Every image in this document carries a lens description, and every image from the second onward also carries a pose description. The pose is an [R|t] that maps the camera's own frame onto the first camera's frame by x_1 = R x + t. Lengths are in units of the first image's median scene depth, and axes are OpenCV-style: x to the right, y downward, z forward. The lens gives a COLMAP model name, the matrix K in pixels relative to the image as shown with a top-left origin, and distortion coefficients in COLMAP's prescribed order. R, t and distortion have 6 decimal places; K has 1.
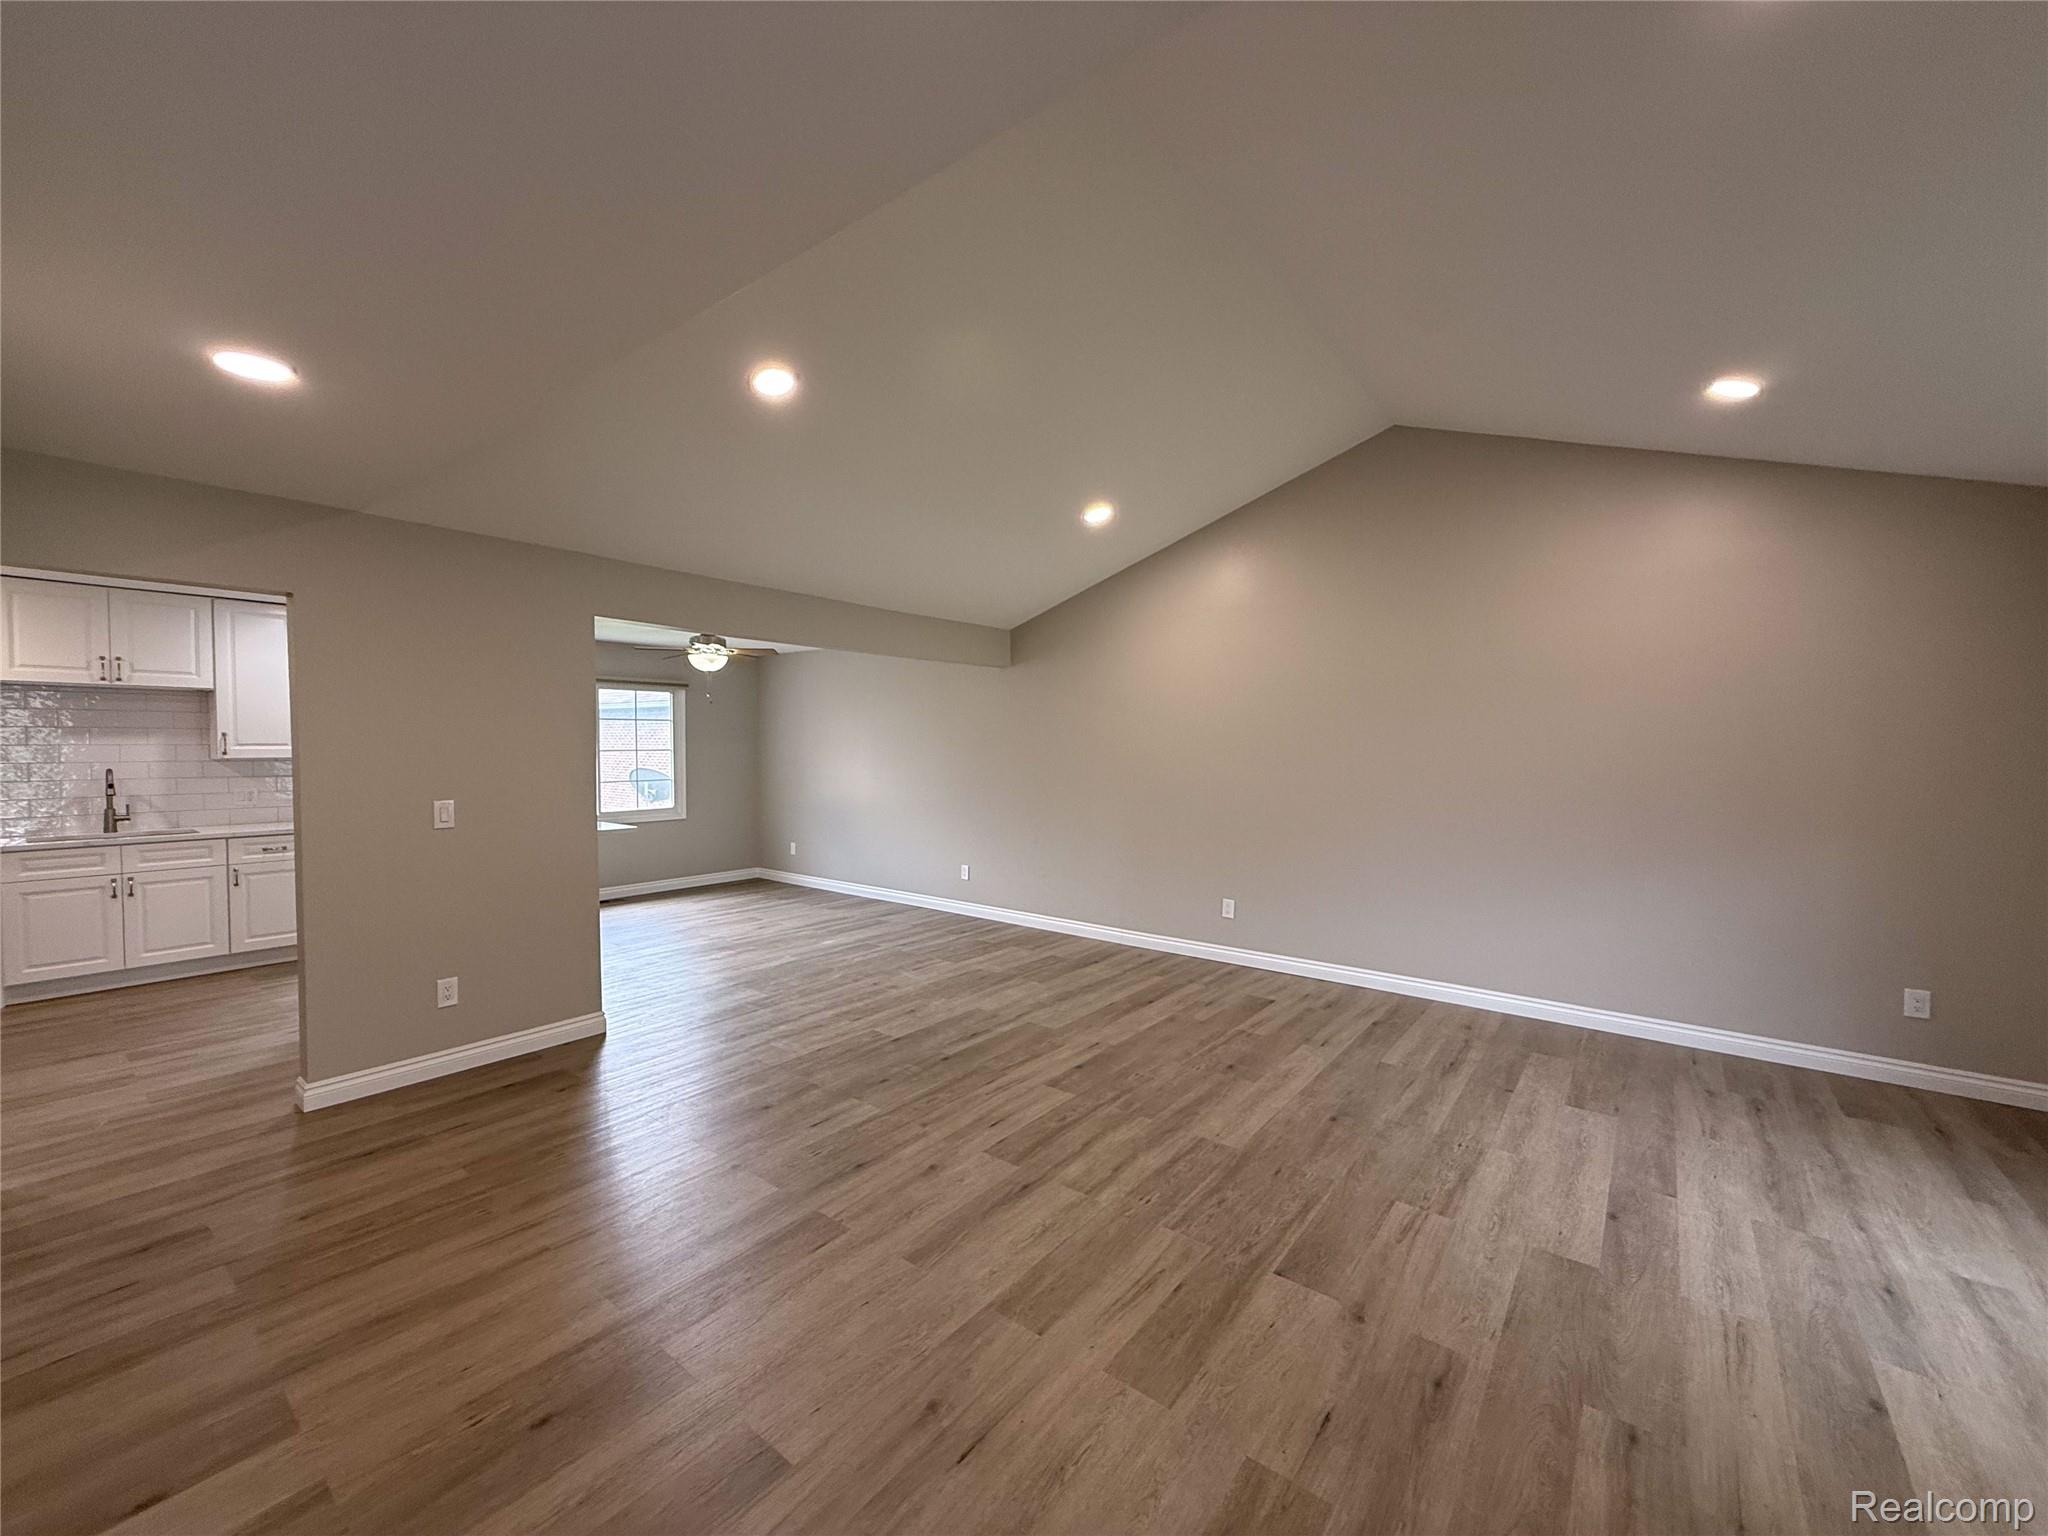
lens RADIAL K [[816.8, 0, 1020.3], [0, 816.8, 769.7], [0, 0, 1]] dist [0.001042, -0.000265]
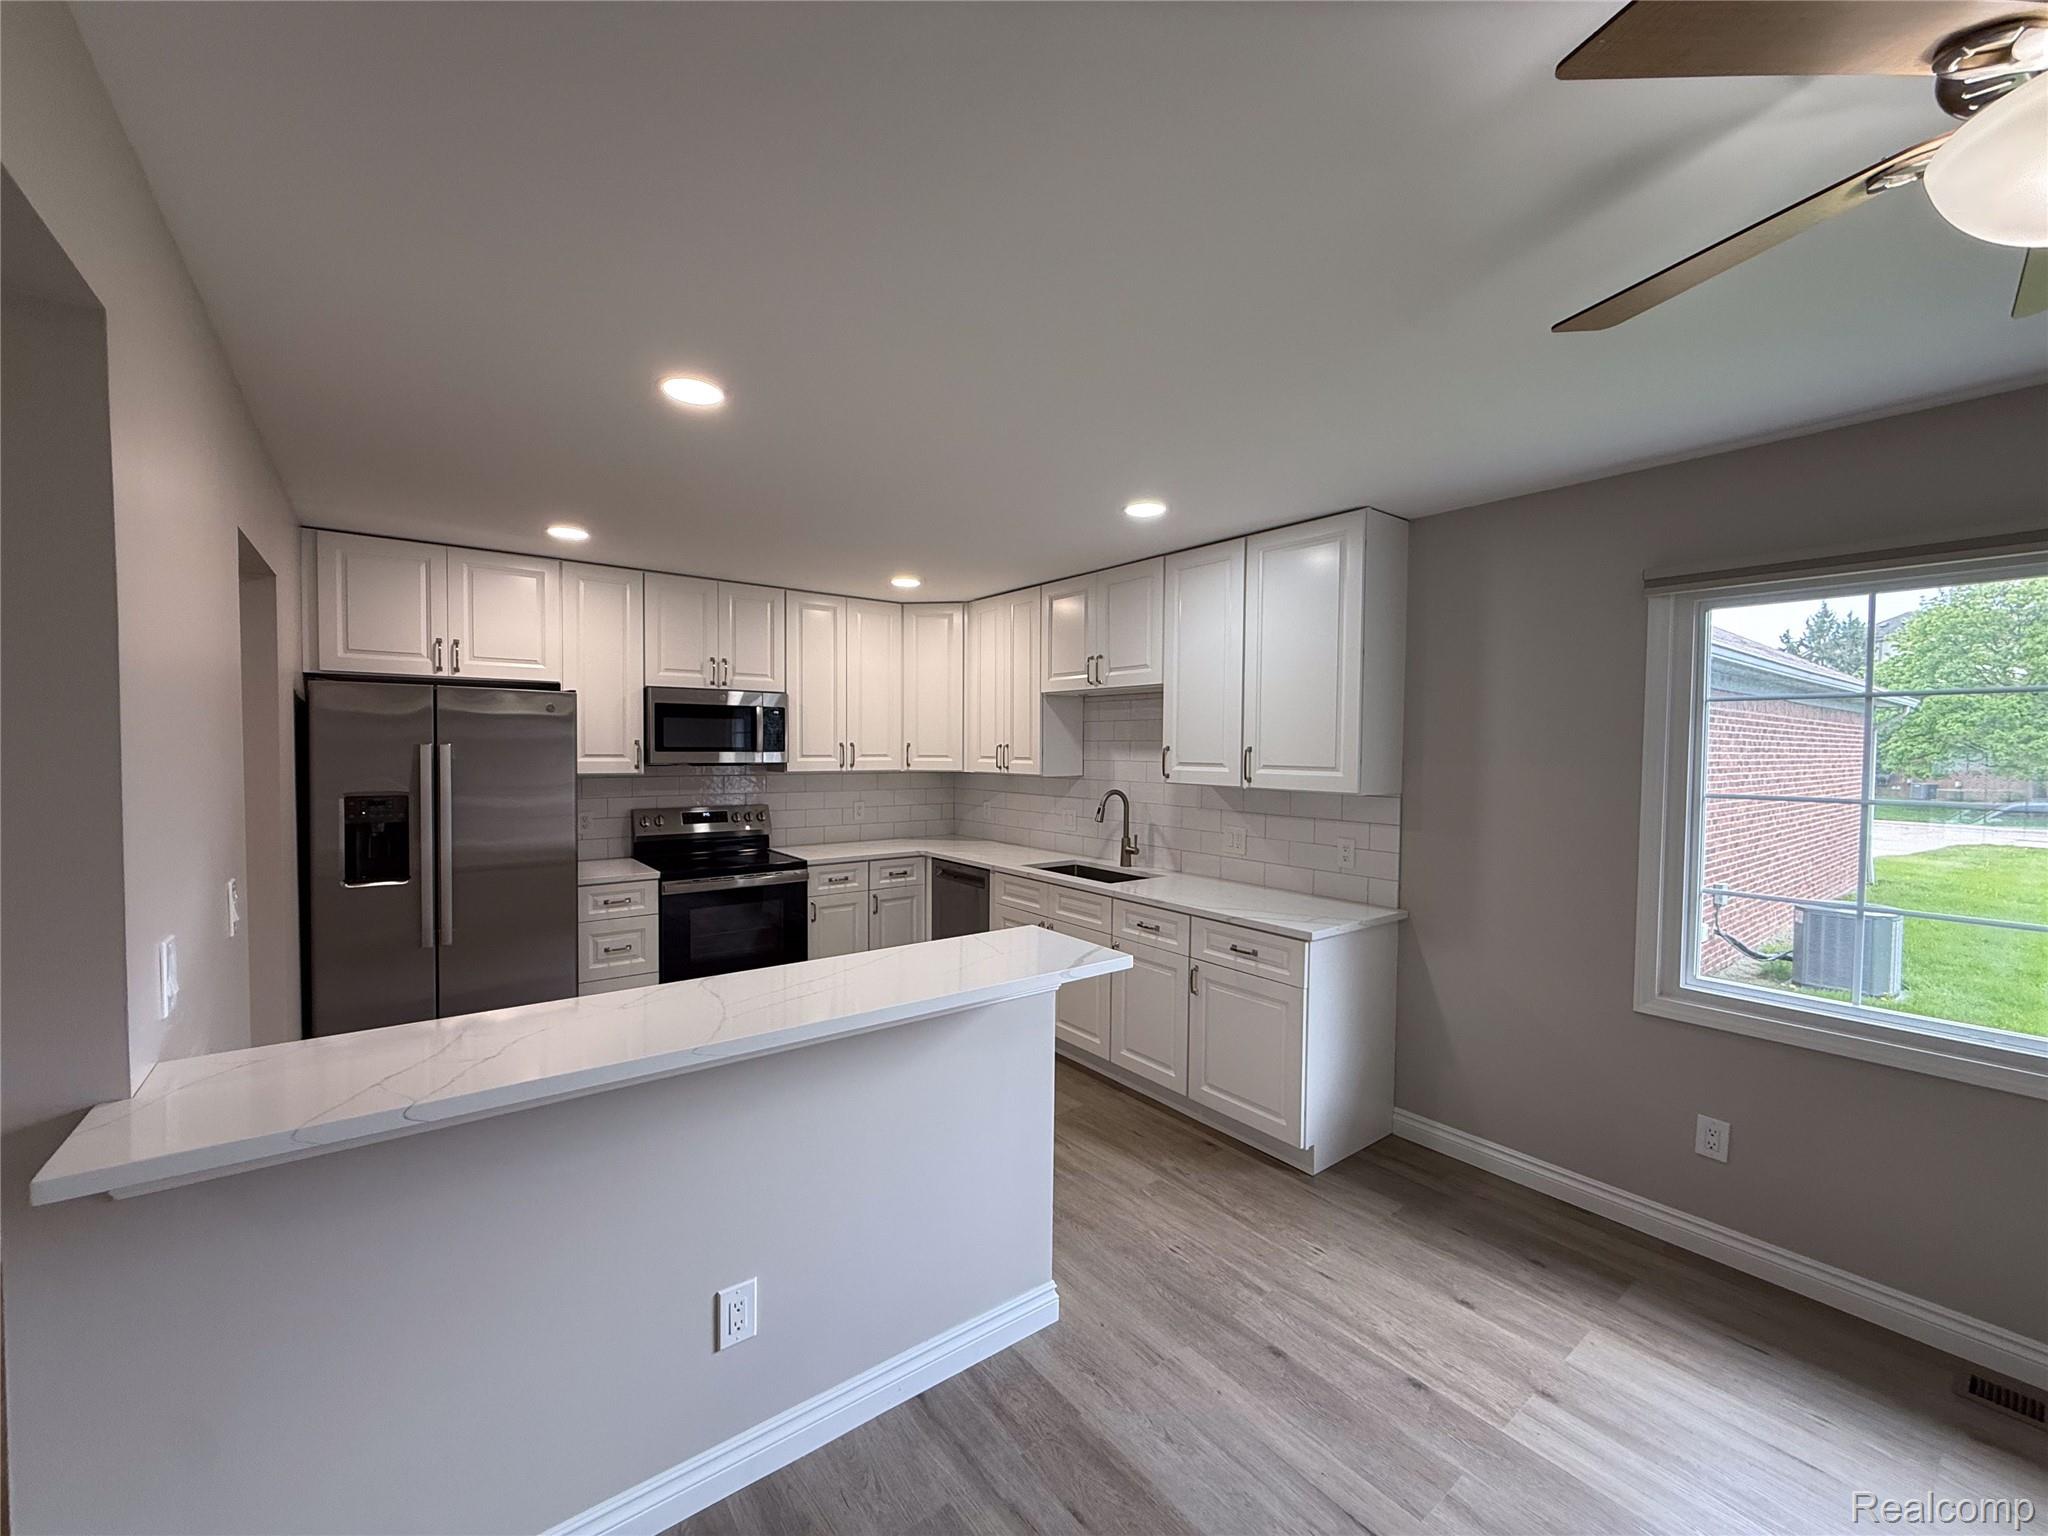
lens RADIAL K [[816.8, 0, 1025.6], [0, 816.8, 772.1], [0, 0, 1]] dist [0.001042, -0.000265]
pose [[-0.246984, 0.026206, -0.968665, -0.277361], [-0.041242, 0.998444, 0.037527, -0.045993], [0.968141, 0.049218, -0.245519, 1.092526]]
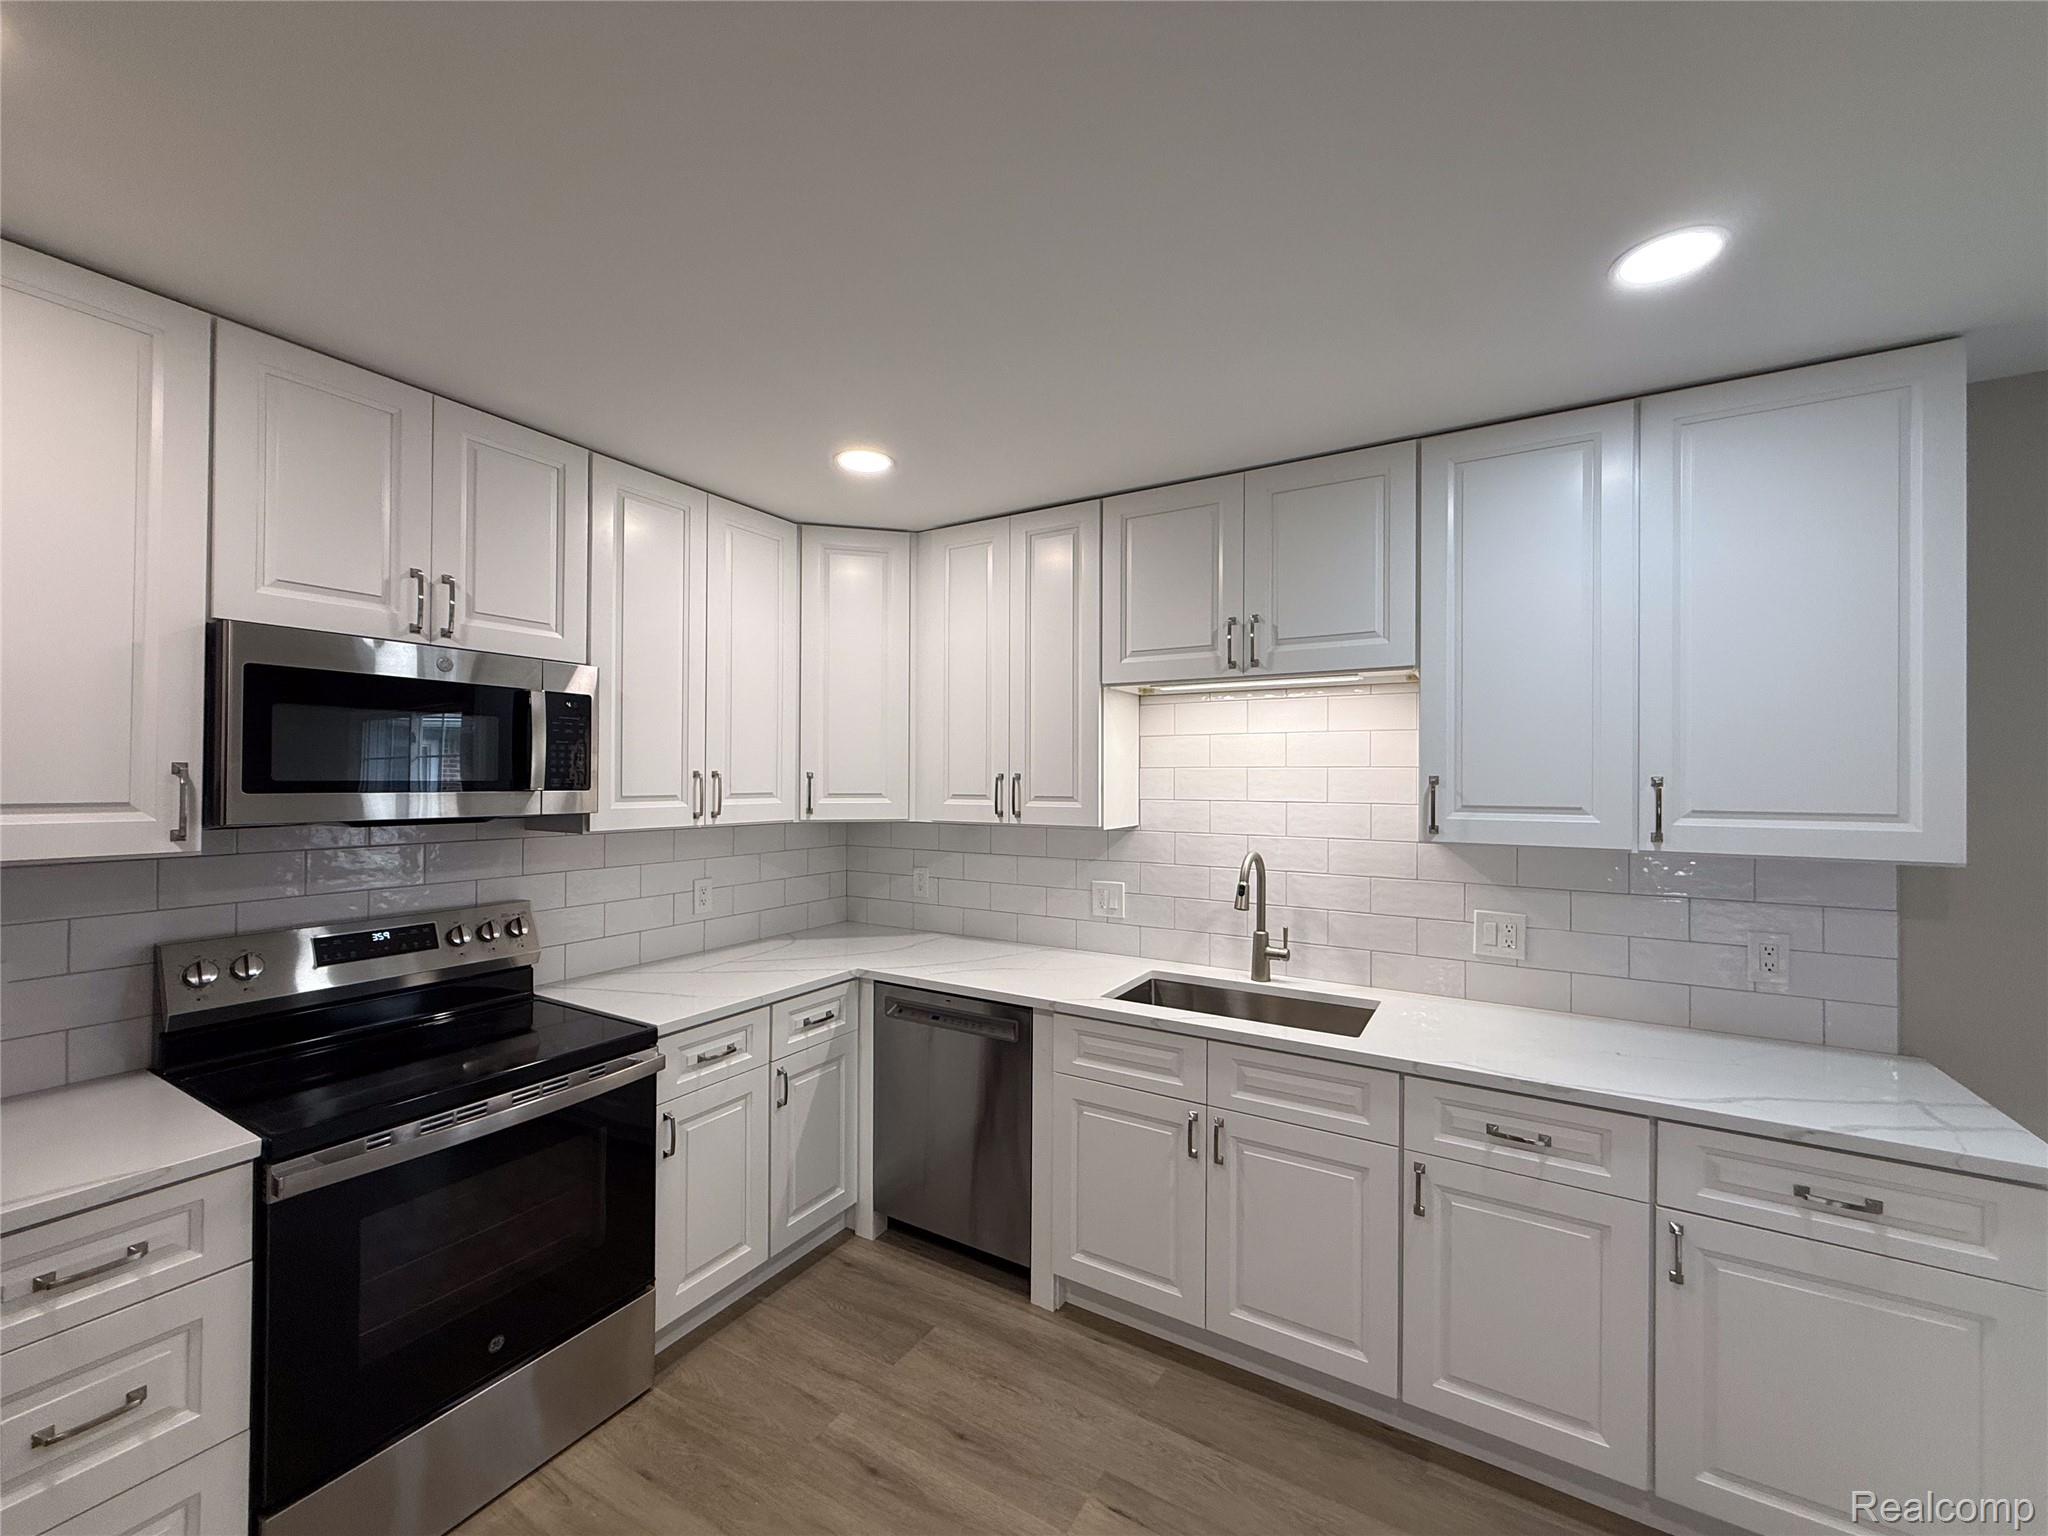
lens RADIAL K [[816.8, 0, 1025.2], [0, 816.8, 773.3], [0, 0, 1]] dist [0.001042, -0.000265]
pose [[0.126776, -0.009563, -0.991885, -0.635294], [-0.038961, 0.999134, -0.014612, -0.034809], [0.991166, 0.040497, 0.126294, 0.785405]]
